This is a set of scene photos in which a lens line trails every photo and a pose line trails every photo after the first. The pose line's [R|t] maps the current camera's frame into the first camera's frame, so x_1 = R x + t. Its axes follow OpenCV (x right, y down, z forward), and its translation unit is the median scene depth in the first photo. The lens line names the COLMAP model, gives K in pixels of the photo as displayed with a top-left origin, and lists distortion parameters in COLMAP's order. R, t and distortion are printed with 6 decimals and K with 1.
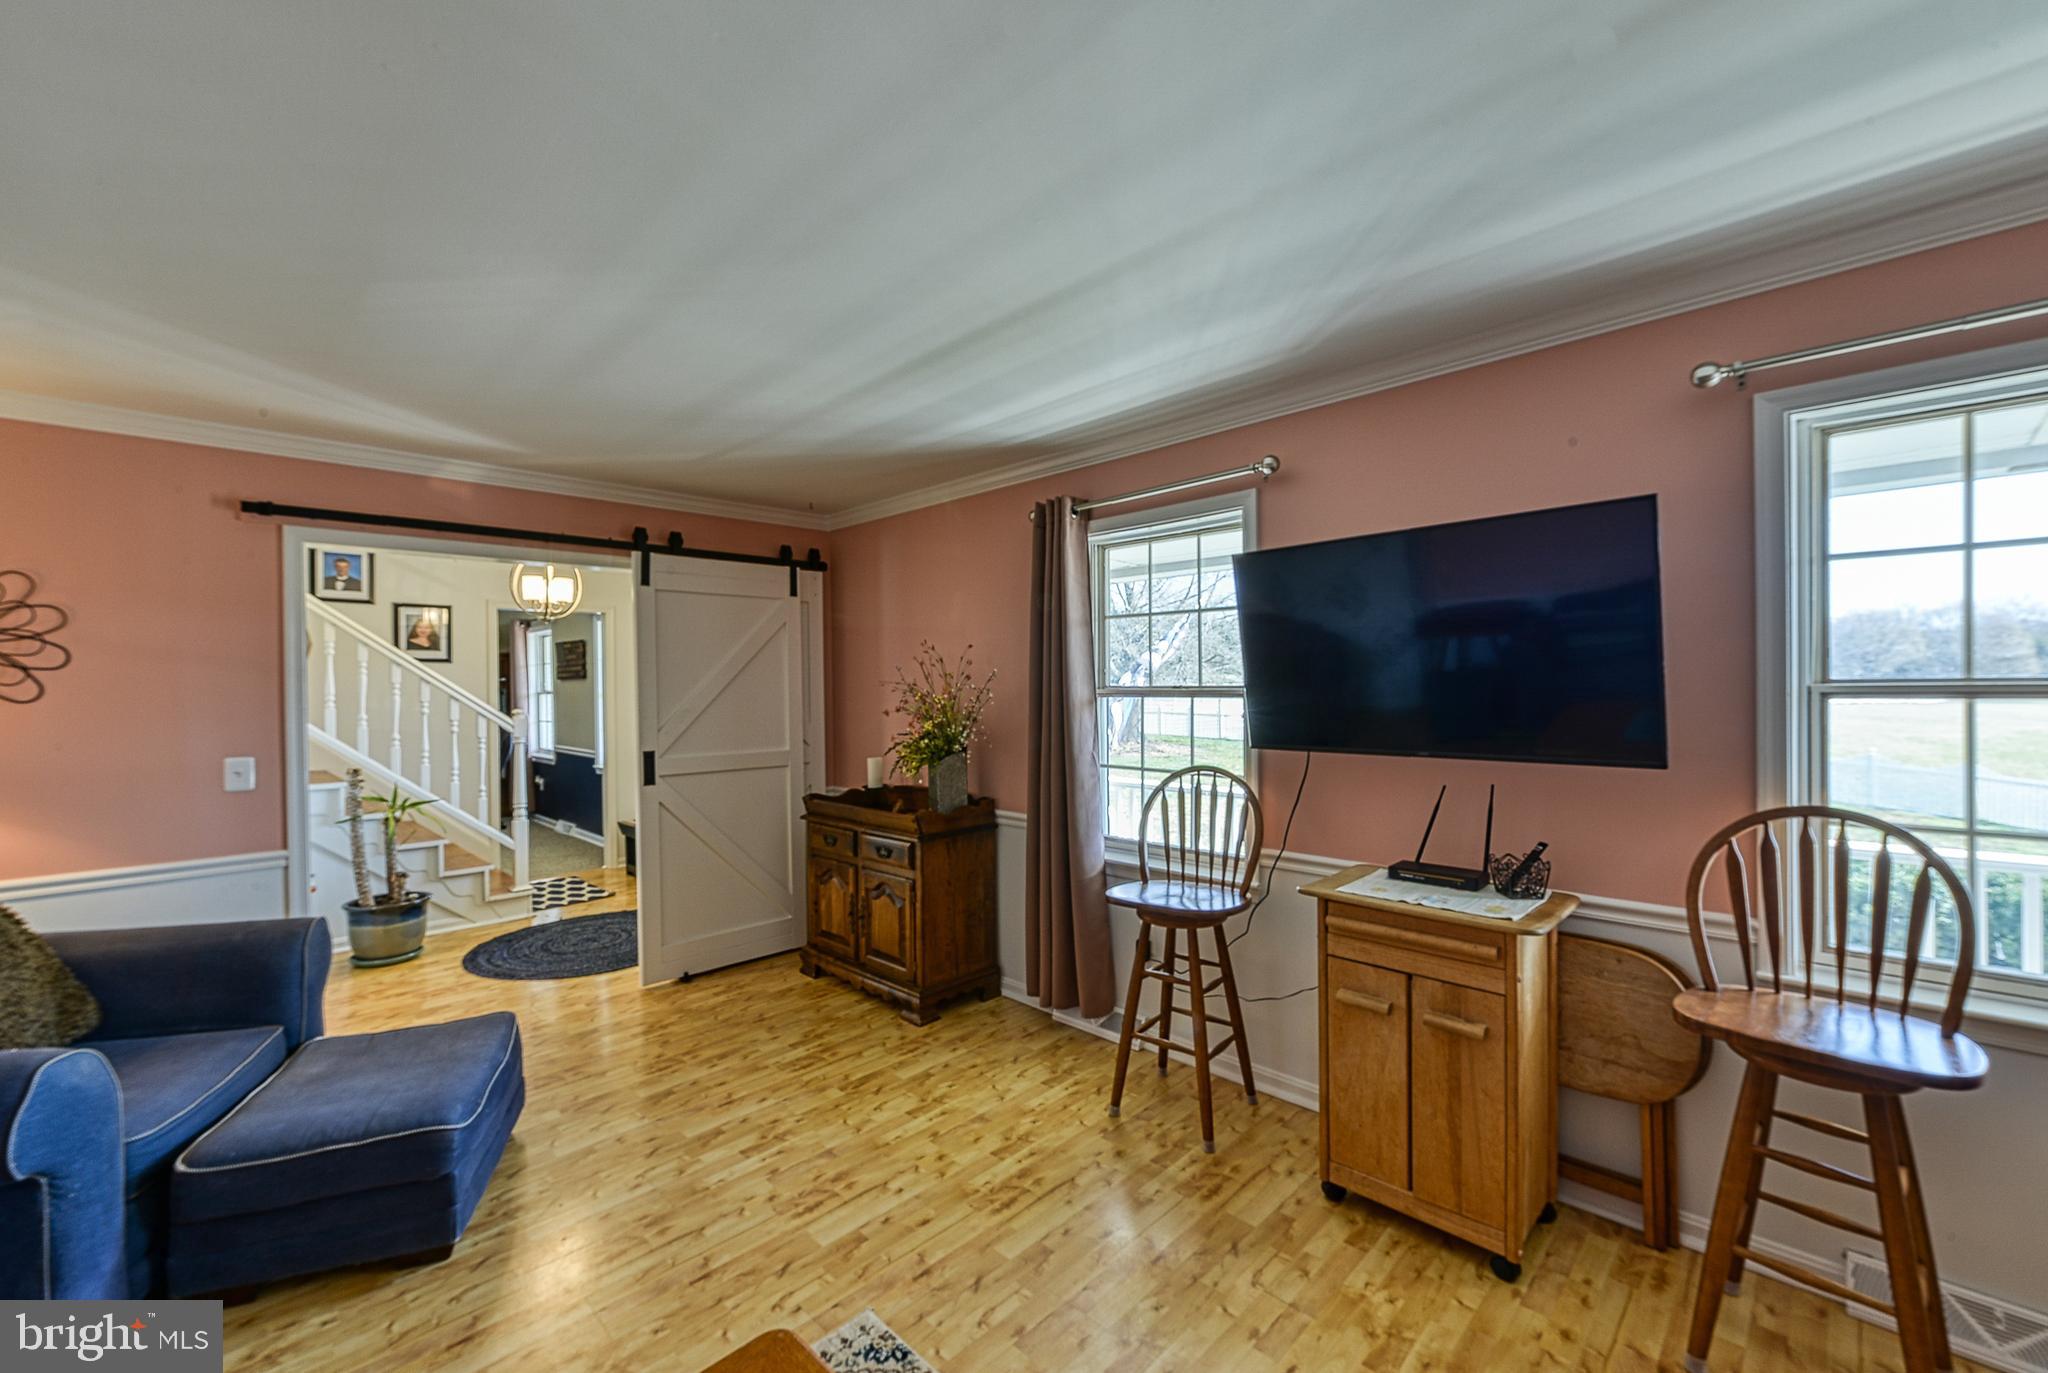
lens RADIAL K [[866.6, 0, 1039.8], [0, 866.6, 687.8], [0, 0, 1]] dist [0.004865, -0.001482]
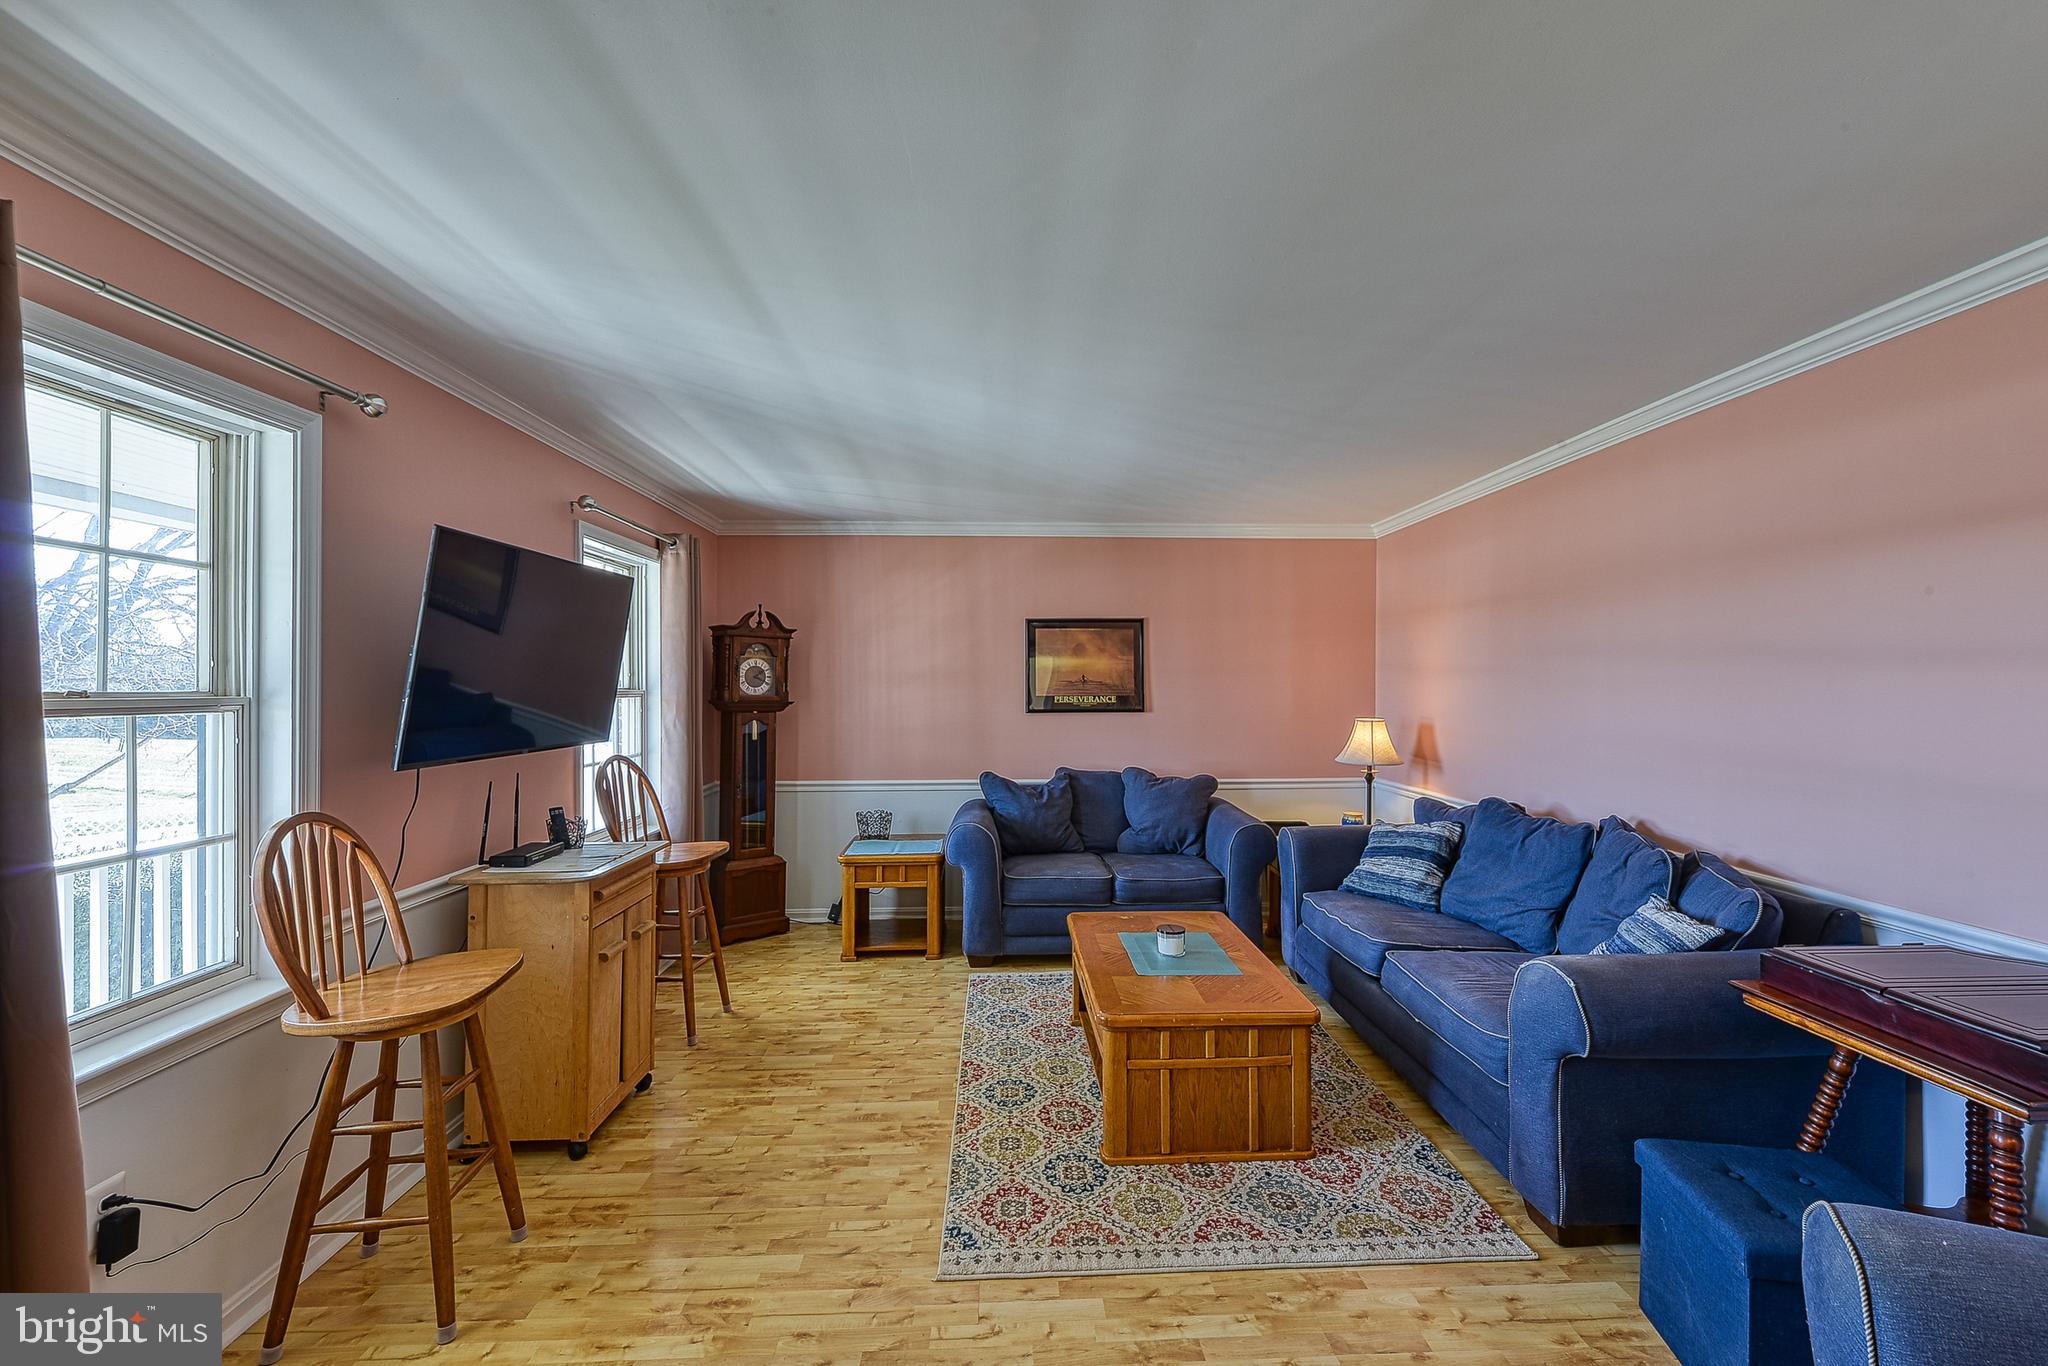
lens RADIAL K [[866.6, 0, 1040.8], [0, 866.6, 683.6], [0, 0, 1]] dist [0.004865, -0.001482]
pose [[-0.742862, 0.014629, 0.669285, -0.495494], [0.011878, 0.999892, -0.008671, 0.003317], [-0.669339, 0.001508, -0.742955, 0.838794]]
